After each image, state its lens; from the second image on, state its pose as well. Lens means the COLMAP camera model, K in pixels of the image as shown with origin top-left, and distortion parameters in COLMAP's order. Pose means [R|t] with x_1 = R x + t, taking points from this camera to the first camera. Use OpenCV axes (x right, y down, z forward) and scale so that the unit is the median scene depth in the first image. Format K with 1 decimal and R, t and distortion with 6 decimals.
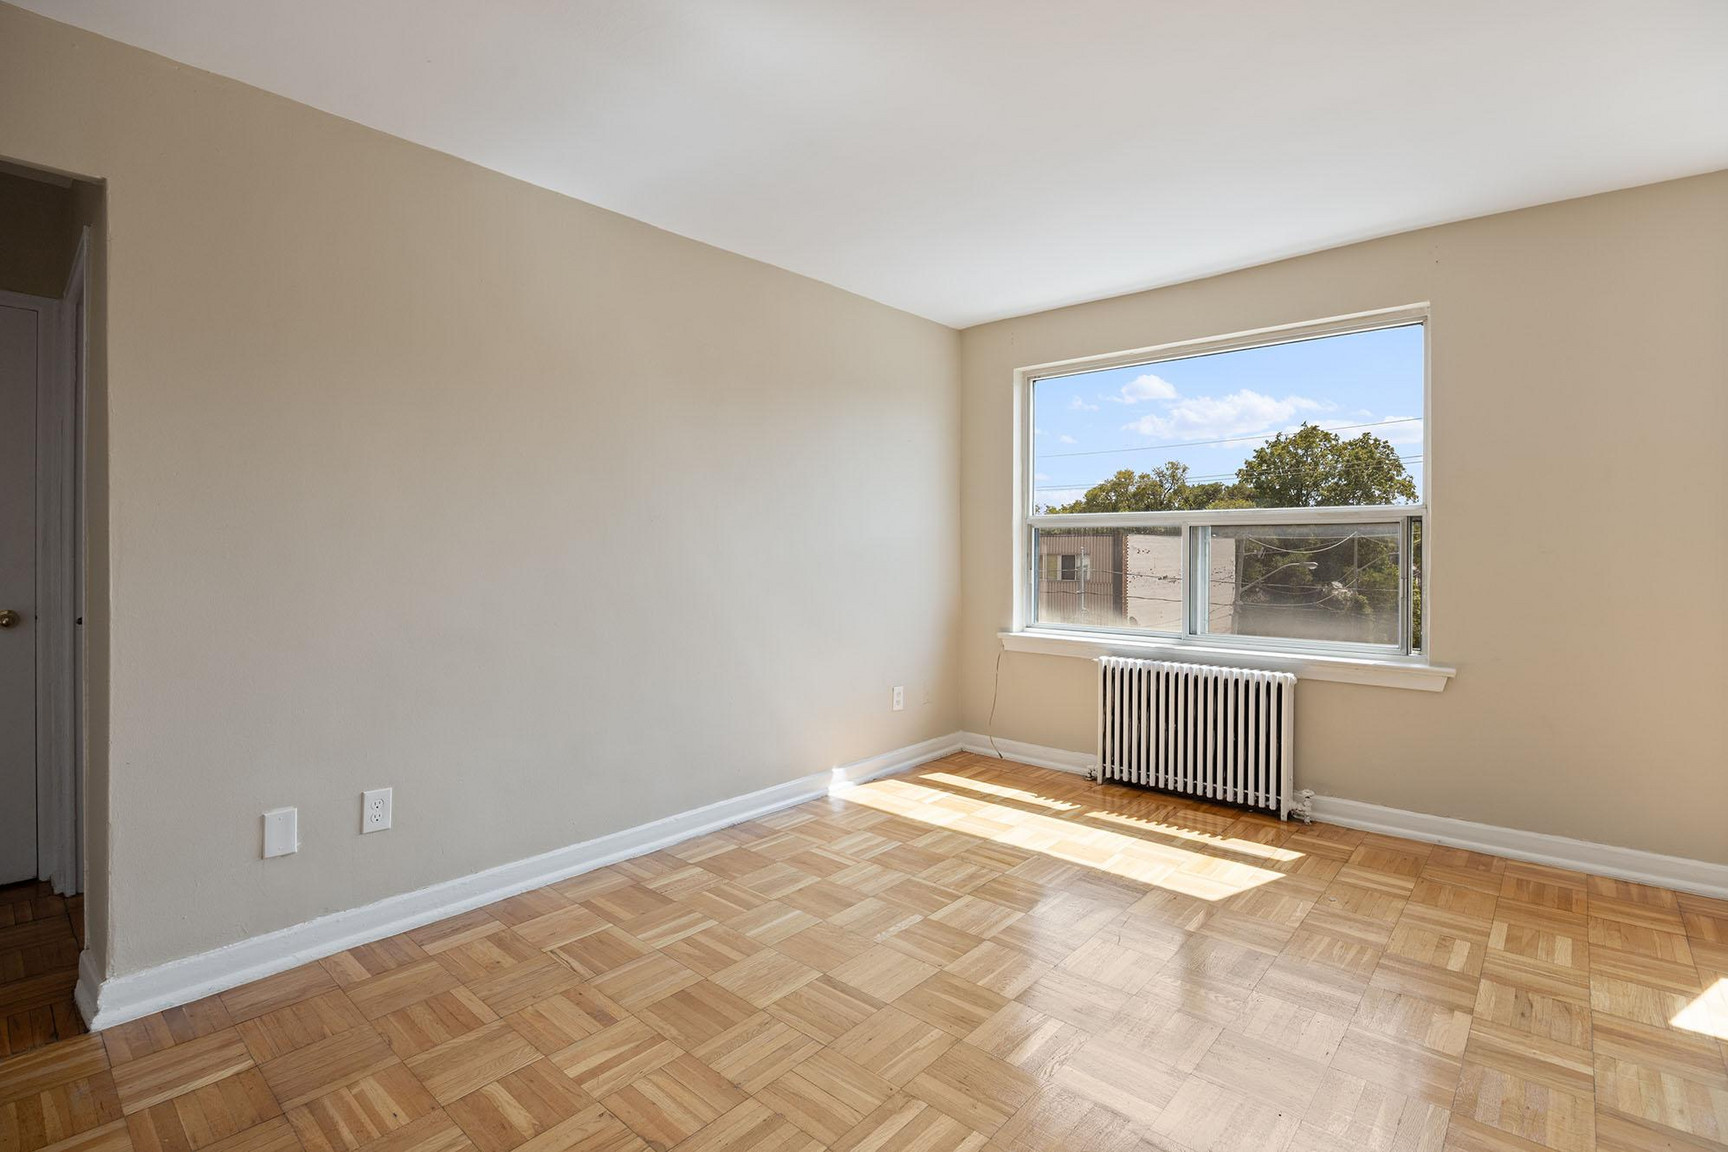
lens RADIAL K [[806.8, 0, 871.2], [0, 806.8, 564.3], [0, 0, 1]] dist [-0.015649, 0.000944]
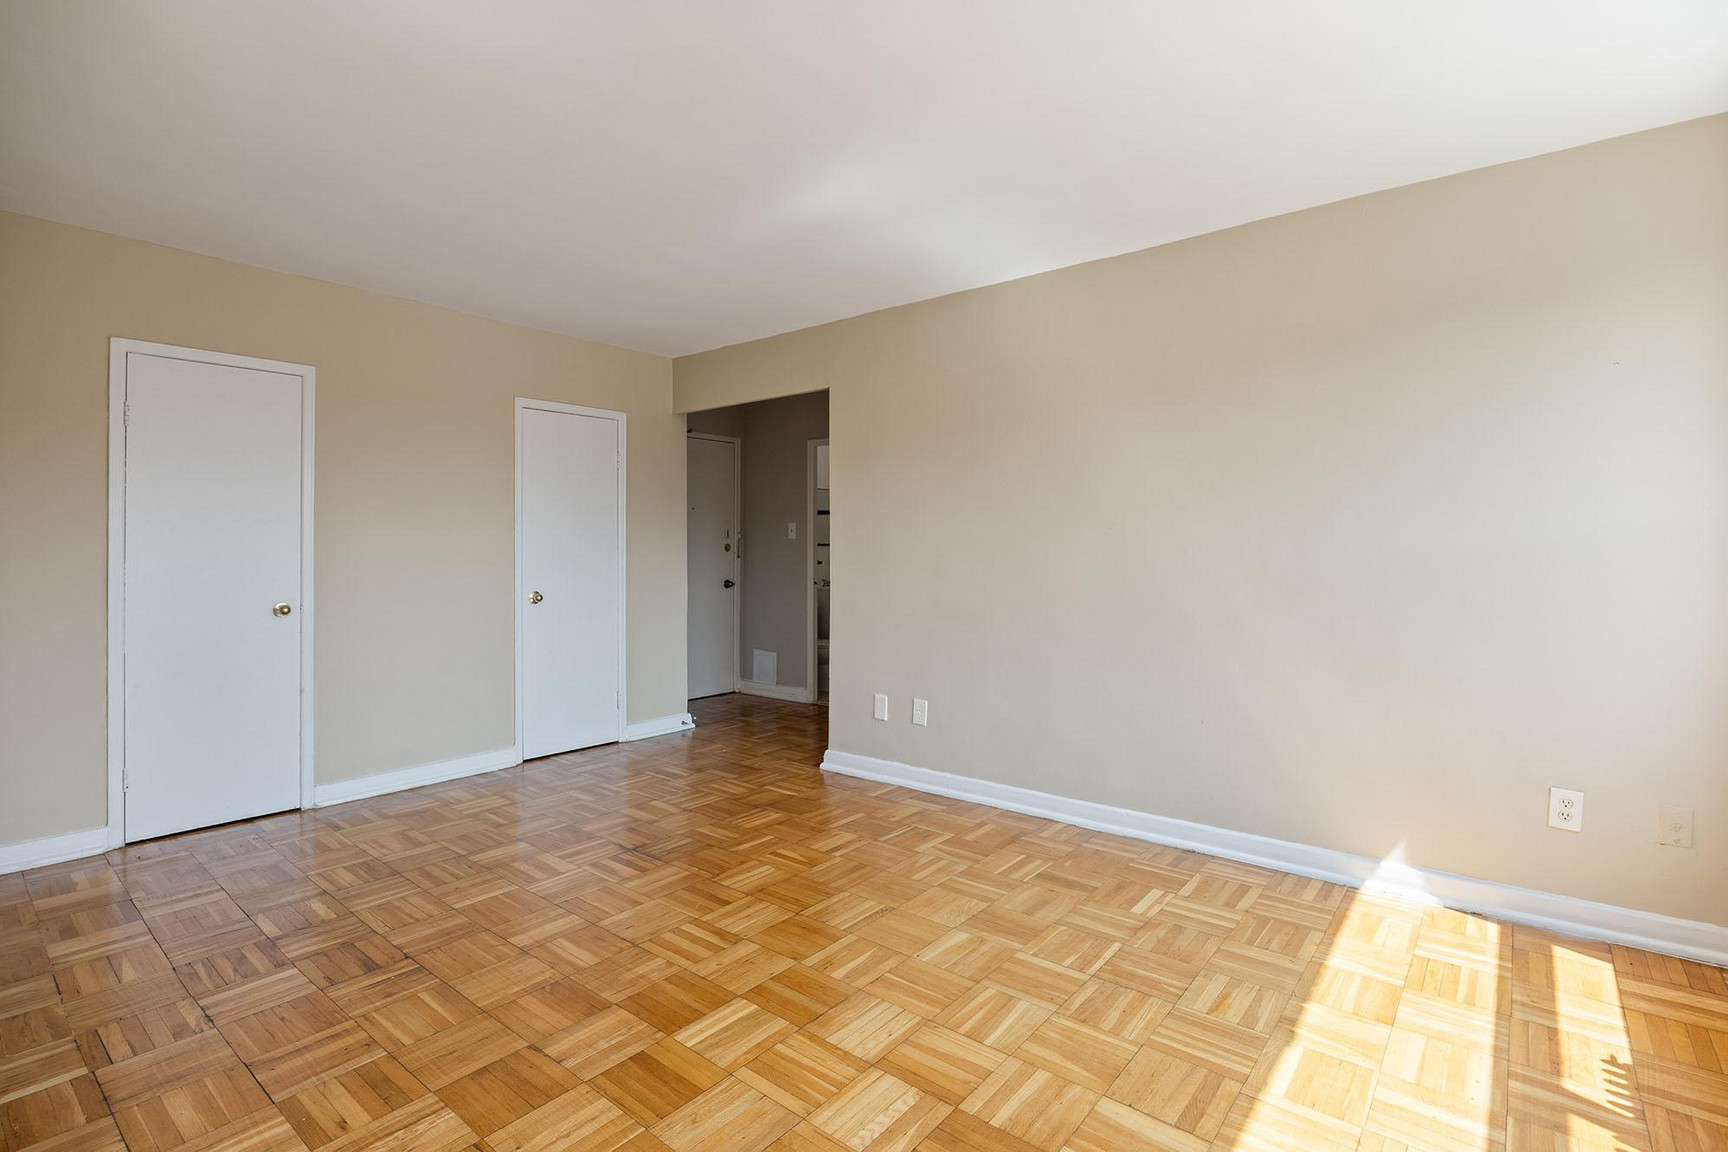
lens RADIAL K [[813.0, 0, 871.8], [0, 813.0, 549.8], [0, 0, 1]] dist [-0.017928, 0.000825]
pose [[0.044125, -0.001578, -0.999025, 0.766972], [-0.018454, 0.999827, -0.002394, -0.016191], [0.998856, 0.018542, 0.044089, 0.597801]]
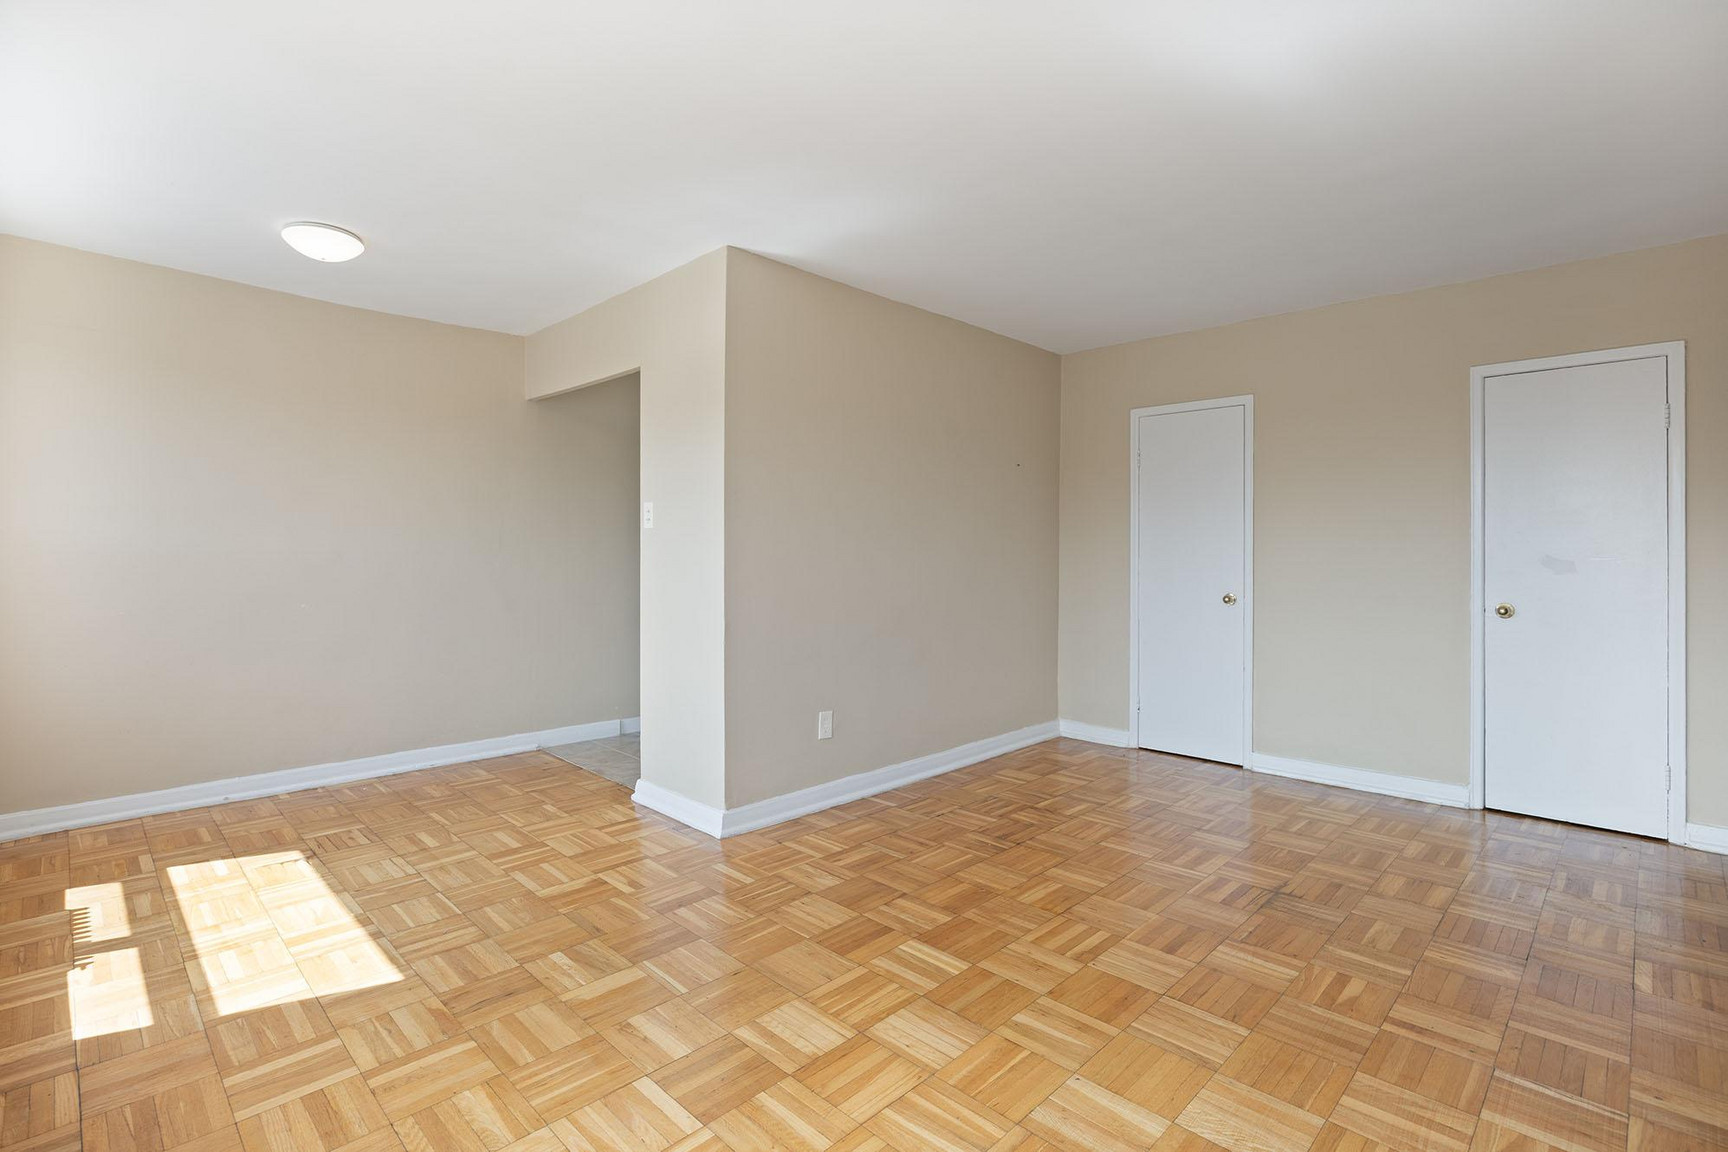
lens RADIAL K [[813.0, 0, 871.8], [0, 813.0, 549.8], [0, 0, 1]] dist [-0.017928, 0.000825]
pose [[-0.998740, -0.003319, 0.050081, 0.170610], [-0.002357, 0.999812, 0.019251, -0.029270], [-0.050135, 0.019109, -0.998560, 1.219762]]
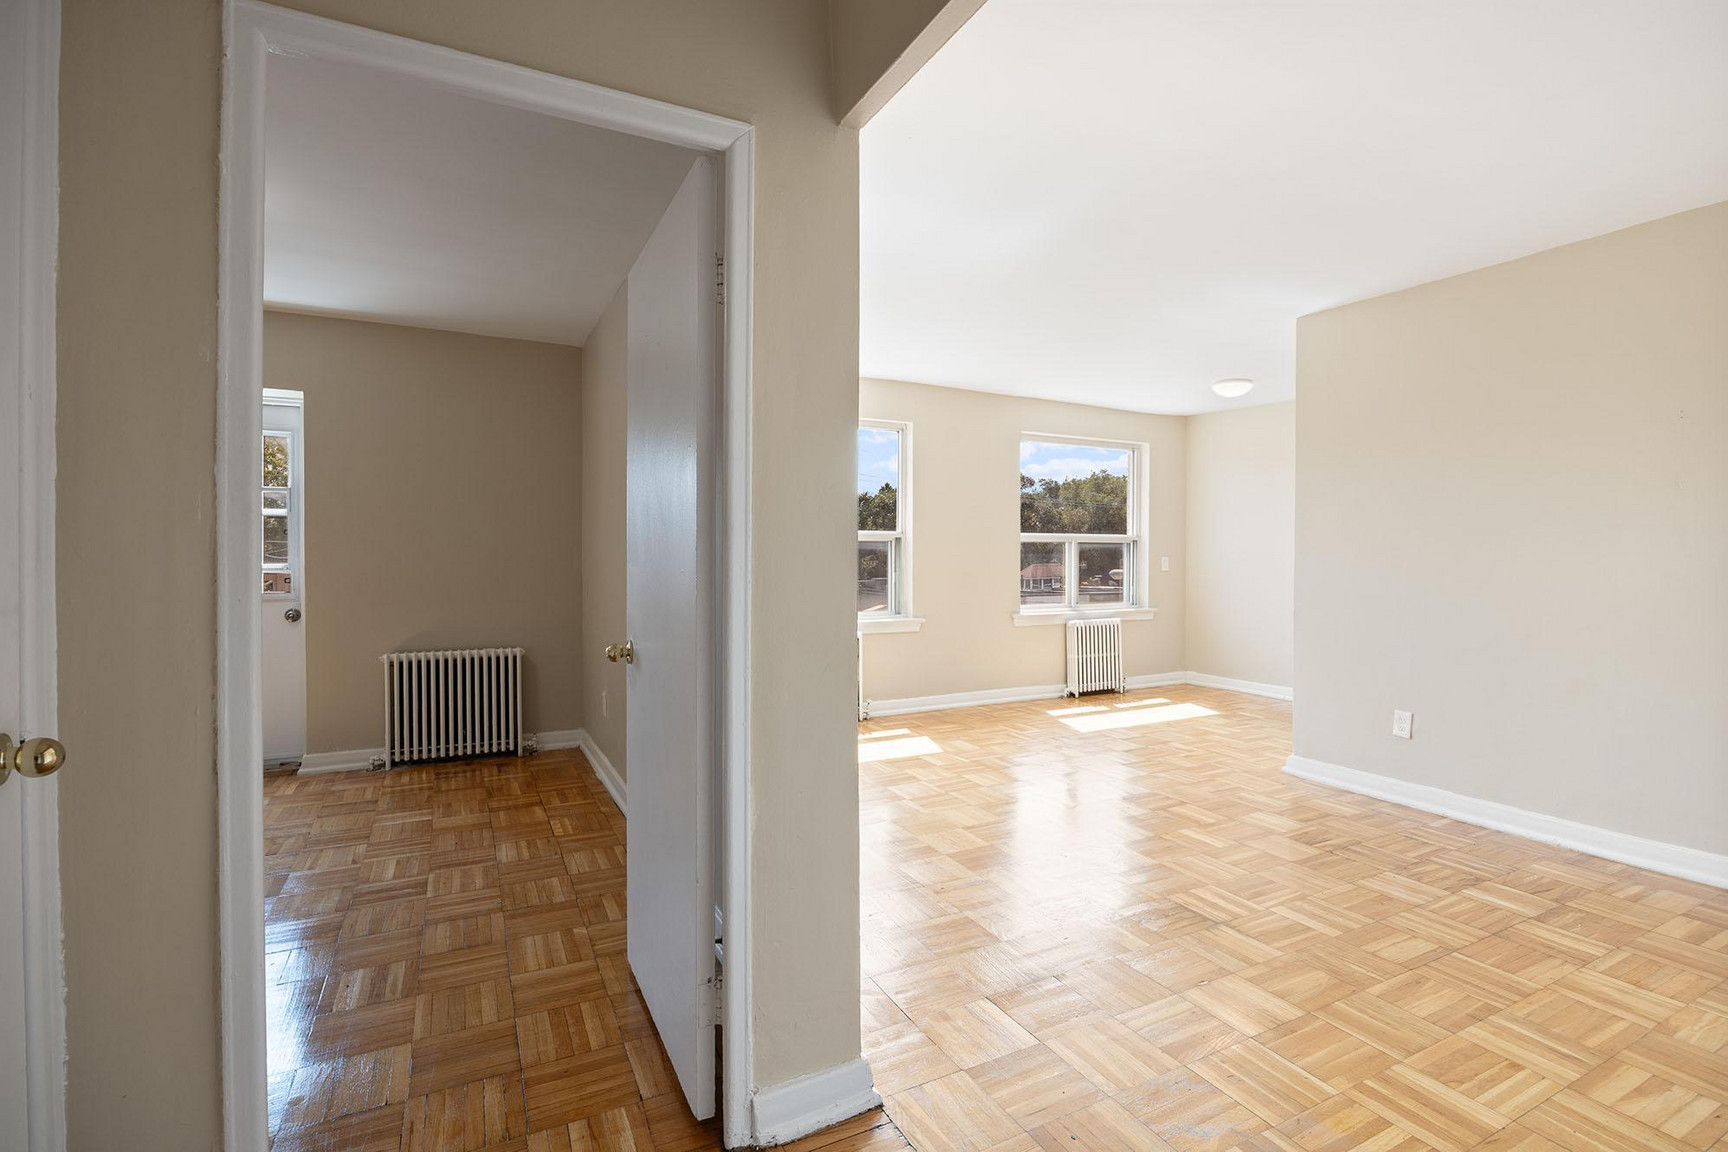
lens RADIAL K [[806.8, 0, 871.2], [0, 806.8, 564.3], [0, 0, 1]] dist [-0.015649, 0.000944]
pose [[0.359925, -0.010781, 0.932919, -1.053455], [0.016484, 0.999851, 0.005195, -0.010771], [-0.932836, 0.013508, 0.360049, 0.390655]]
